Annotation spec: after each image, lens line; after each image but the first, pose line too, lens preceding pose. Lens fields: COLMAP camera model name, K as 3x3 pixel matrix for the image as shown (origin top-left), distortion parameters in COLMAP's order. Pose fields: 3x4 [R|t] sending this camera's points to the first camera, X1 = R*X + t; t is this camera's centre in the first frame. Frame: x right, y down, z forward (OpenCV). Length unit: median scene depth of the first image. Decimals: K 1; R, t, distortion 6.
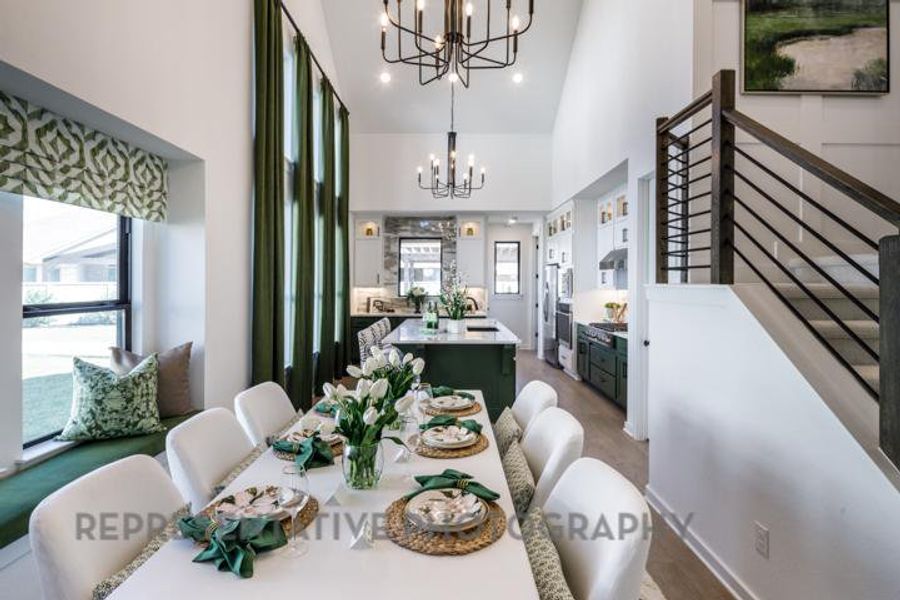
lens RADIAL K [[458.0, 0, 455.4], [0, 458.0, 283.0], [0, 0, 1]] dist [-0.001541, -0.000845]
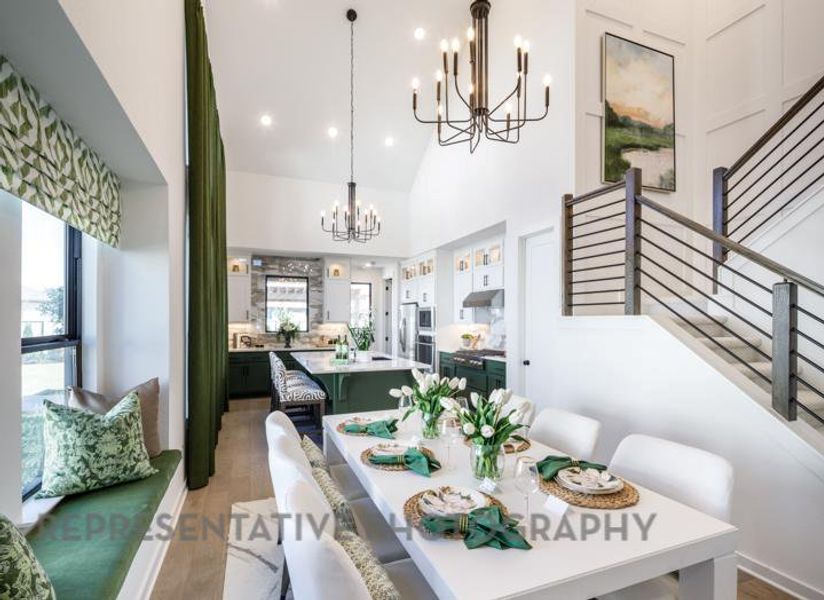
lens RADIAL K [[408.2, 0, 416.2], [0, 408.2, 321.7], [0, 0, 1]] dist [-0.001691, -0.000454]
pose [[0.933299, -0.003130, 0.359087, -0.234343], [0.002801, 0.999995, 0.001435, 0.008728], [-0.359089, -0.000333, 0.933303, 0.021025]]
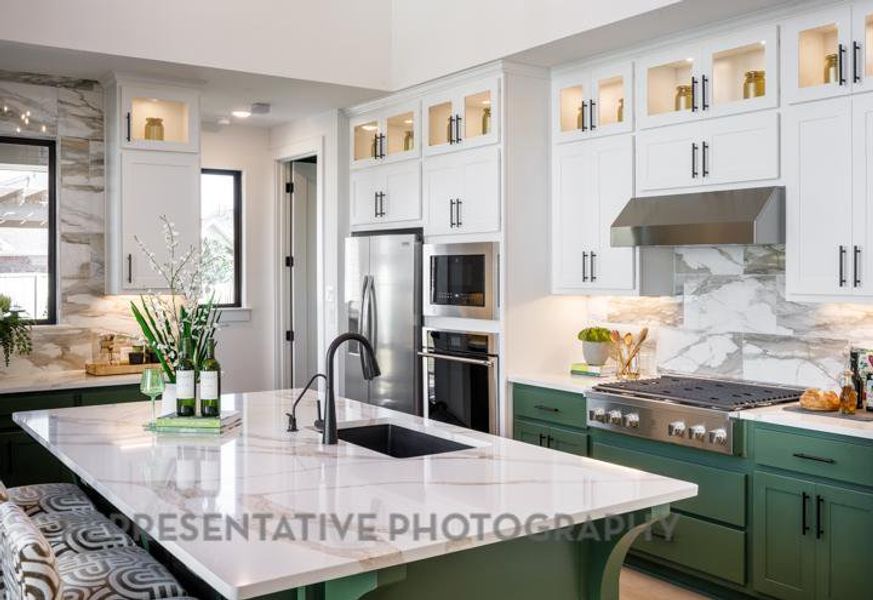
lens RADIAL K [[883.4, 0, 493.4], [0, 883.4, 266.9], [0, 0, 1]] dist [-0.065200, 0.006276]
pose [[0.805510, -0.000296, 0.592582, -0.245220], [0.004665, 0.999972, -0.005842, -0.008290], [-0.592564, 0.007470, 0.805489, 0.546036]]
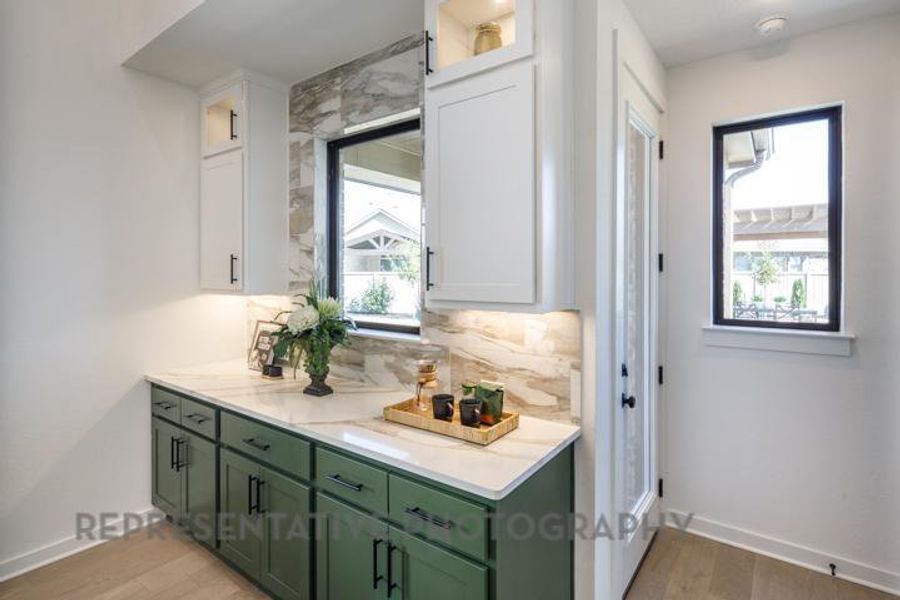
lens RADIAL K [[459.3, 0, 435.1], [0, 459.3, 269.7], [0, 0, 1]] dist [-0.000231, -0.000285]
pose [[0.786798, -0.001331, -0.617210, 0.238750], [-0.000179, 0.999997, -0.002384, -0.012910], [0.617211, 0.001986, 0.786795, 1.345086]]
